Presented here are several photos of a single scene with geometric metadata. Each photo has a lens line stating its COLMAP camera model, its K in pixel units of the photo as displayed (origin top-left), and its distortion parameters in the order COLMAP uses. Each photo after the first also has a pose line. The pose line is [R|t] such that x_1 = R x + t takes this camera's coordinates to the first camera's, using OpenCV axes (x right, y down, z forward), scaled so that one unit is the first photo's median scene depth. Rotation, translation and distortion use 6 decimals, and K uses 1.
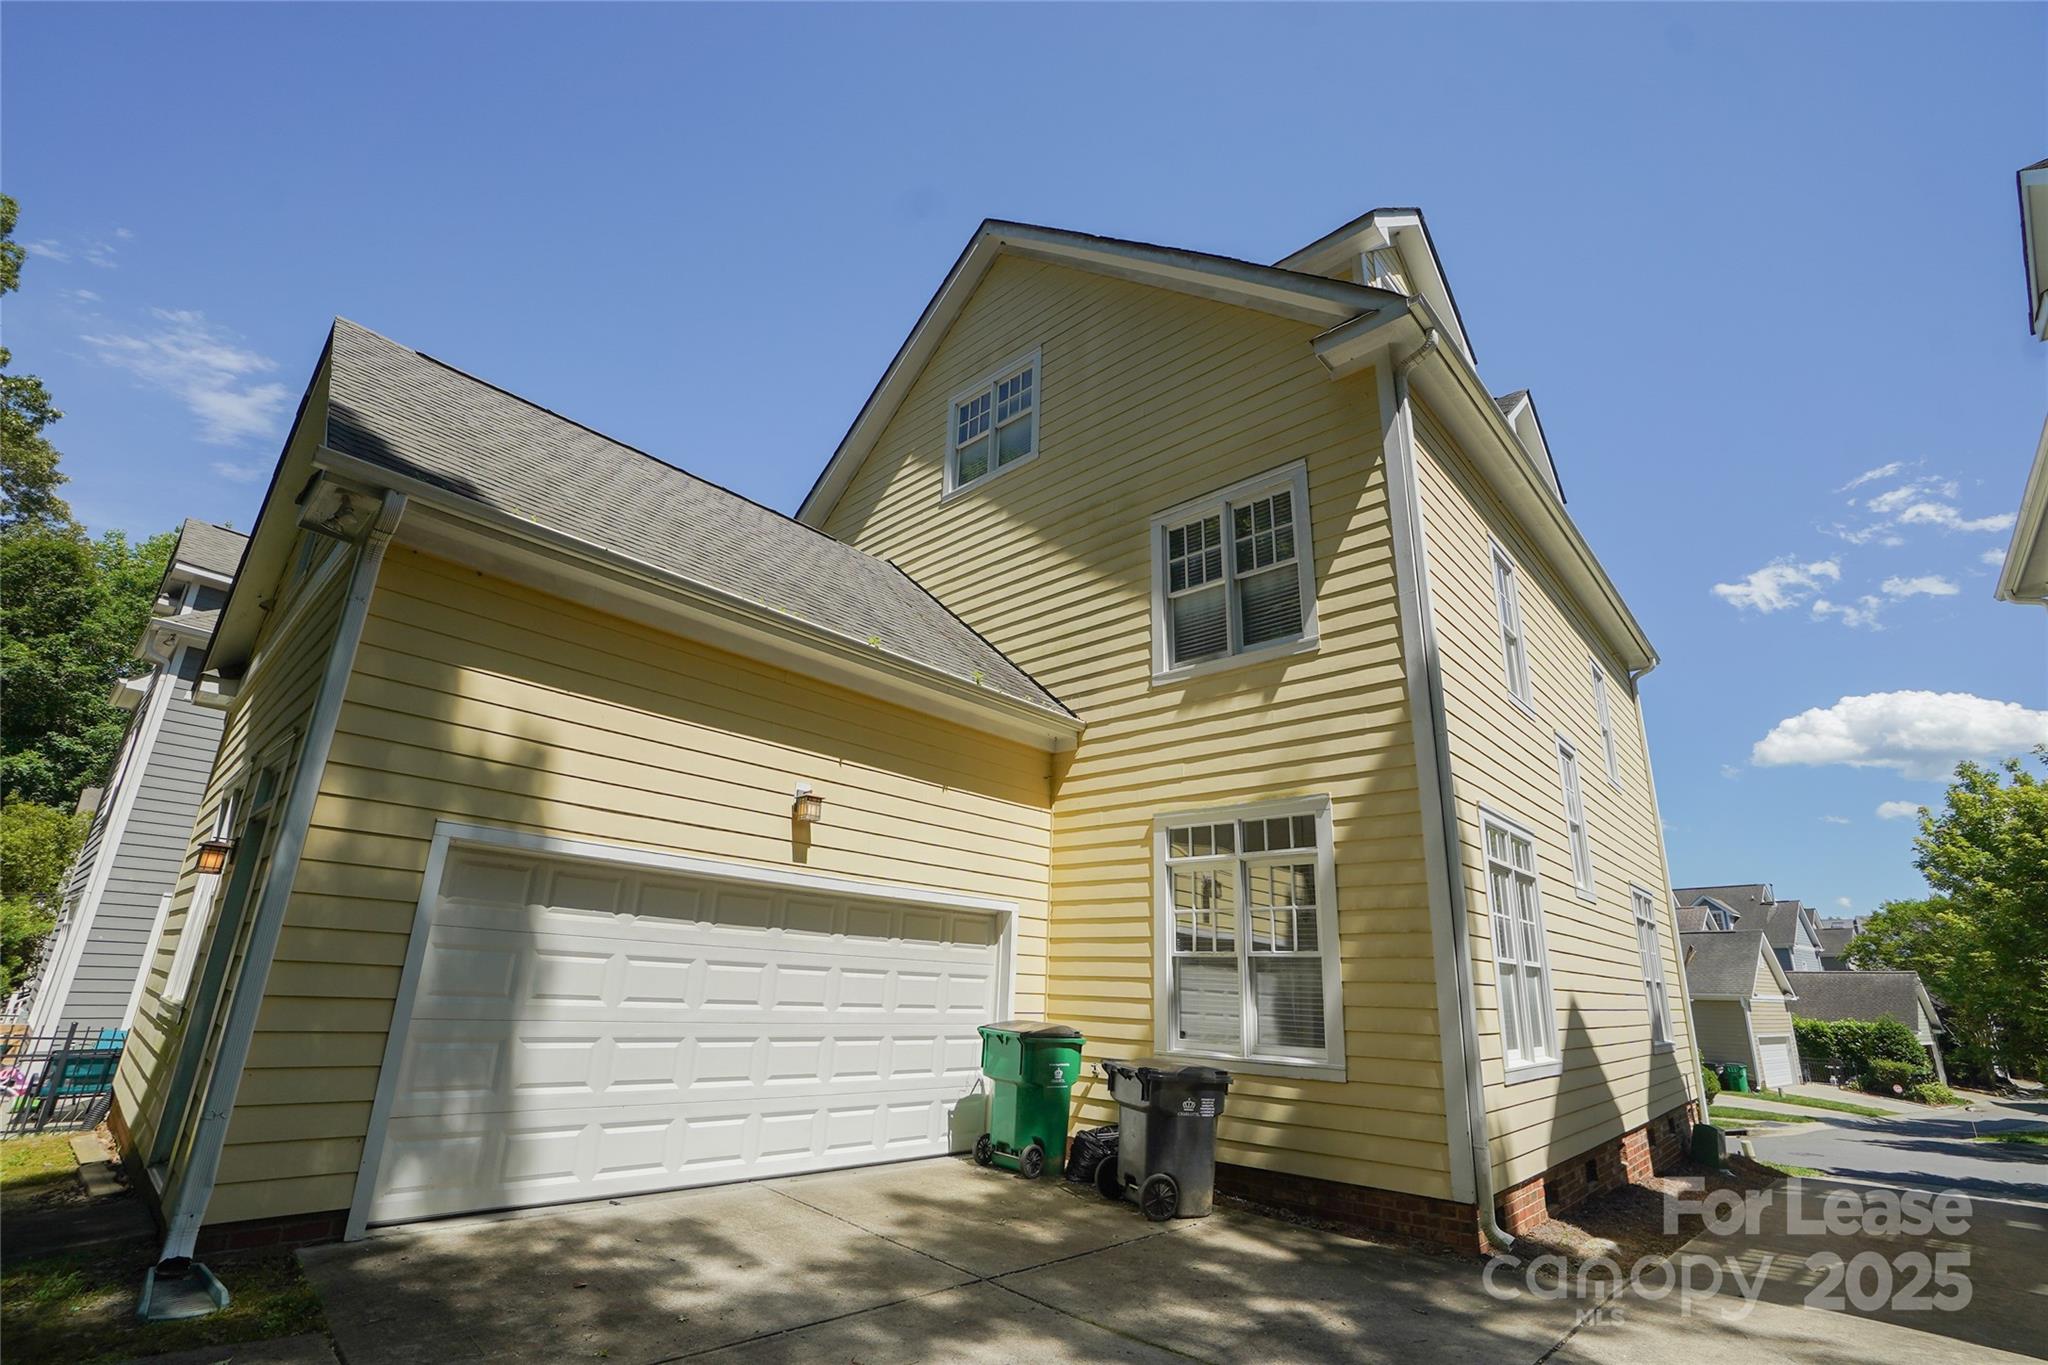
lens RADIAL K [[899.6, 0, 1016.1], [0, 899.6, 695.0], [0, 0, 1]] dist [-0.059693, 0.018387]
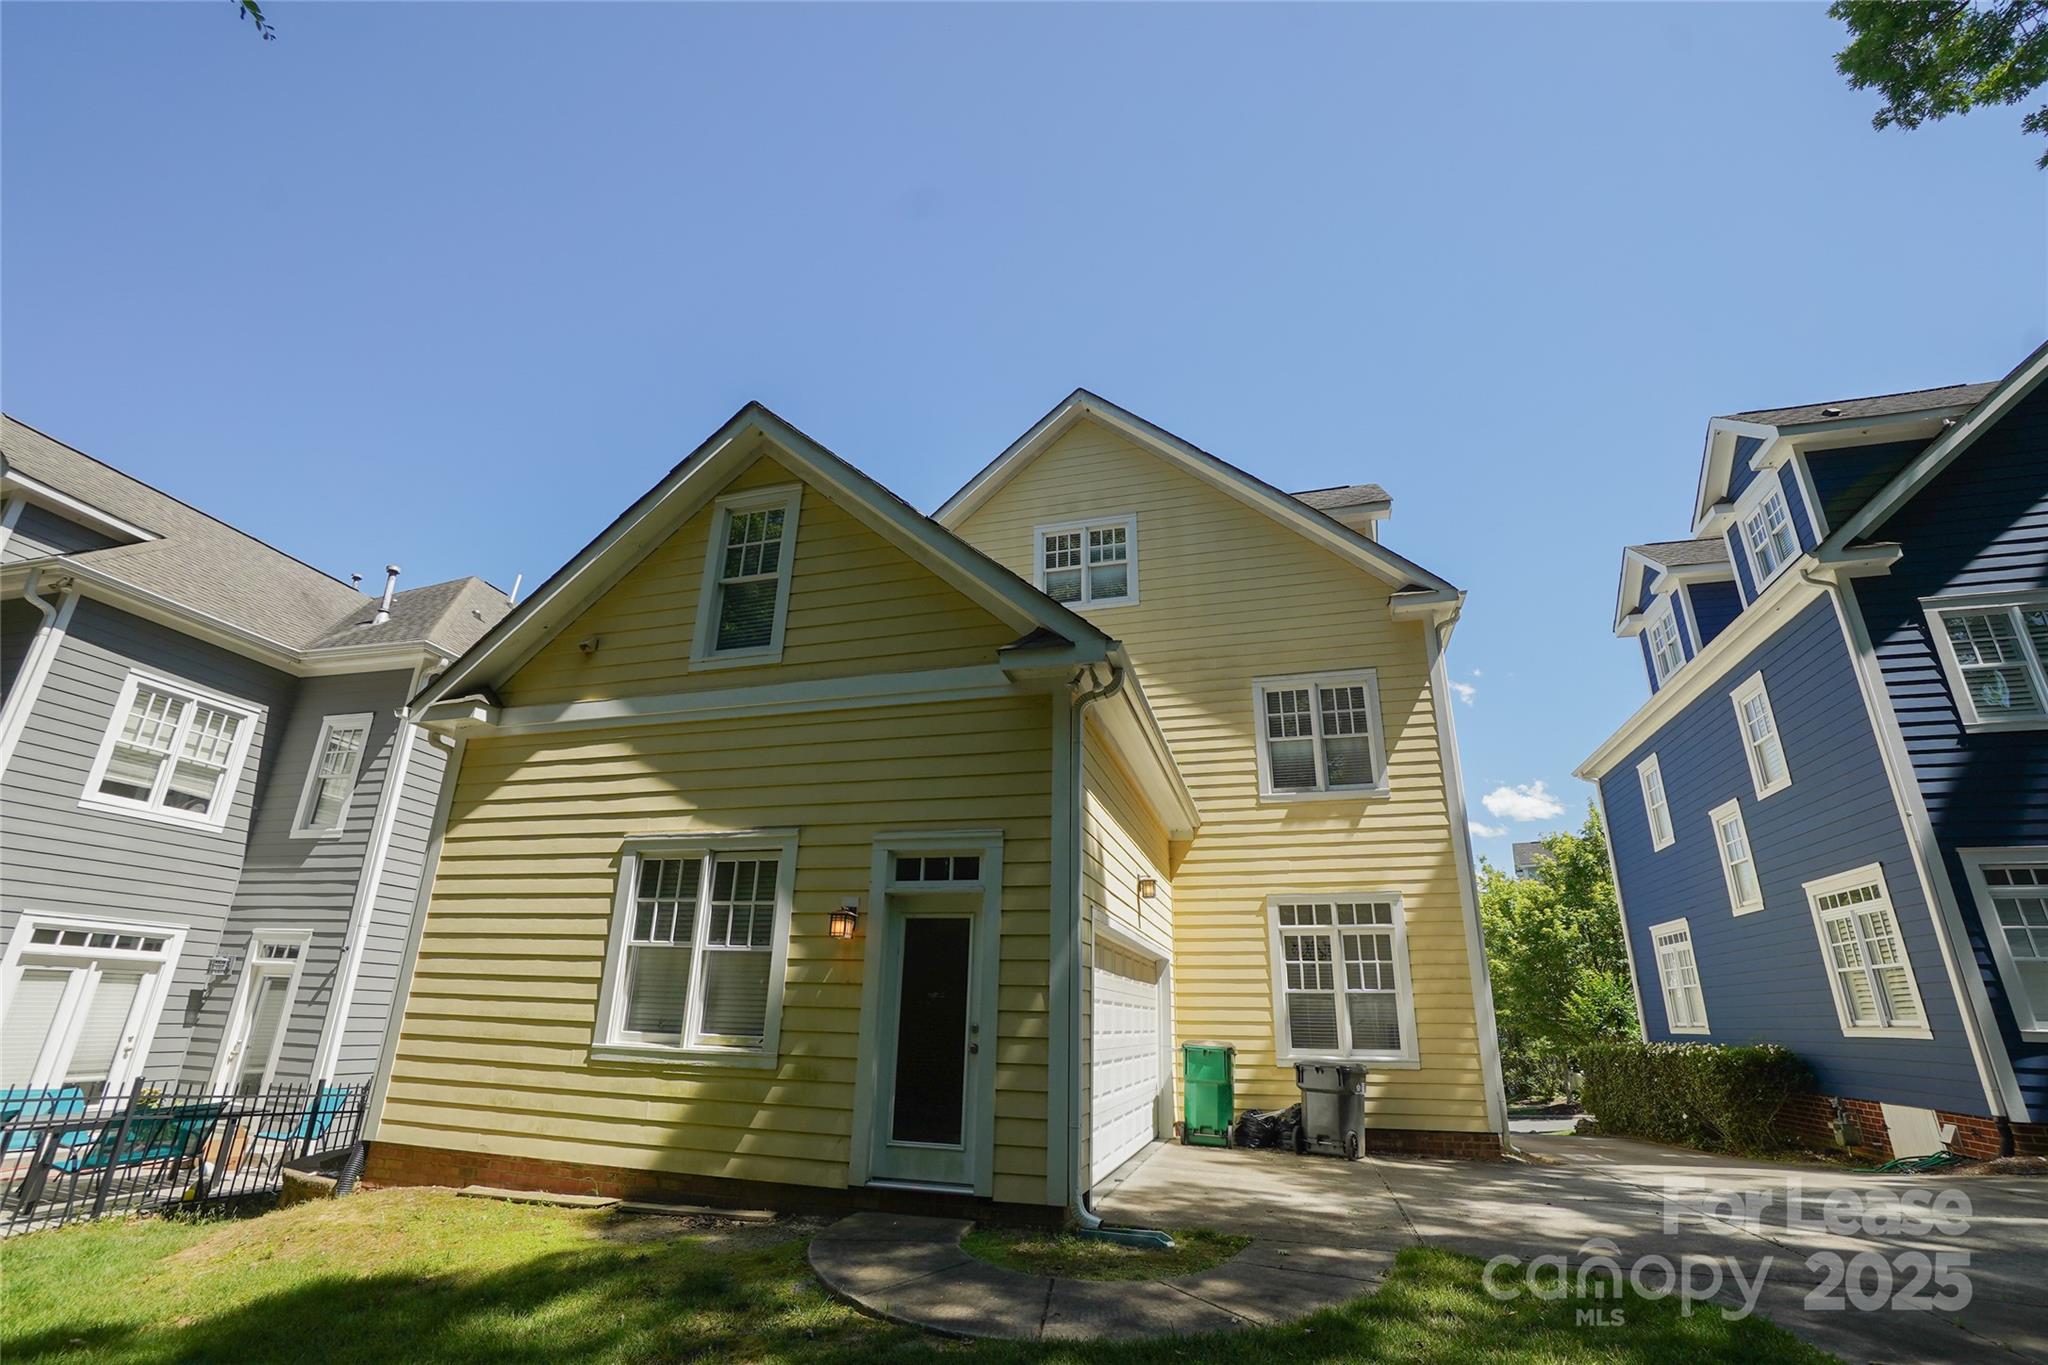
lens RADIAL K [[899.6, 0, 1016.1], [0, 899.6, 695.0], [0, 0, 1]] dist [-0.059693, 0.018387]
pose [[0.894877, 0.138165, 0.424389, -0.889834], [-0.128185, 0.990379, -0.052136, -0.060078], [-0.427510, -0.007745, 0.903978, -0.133636]]
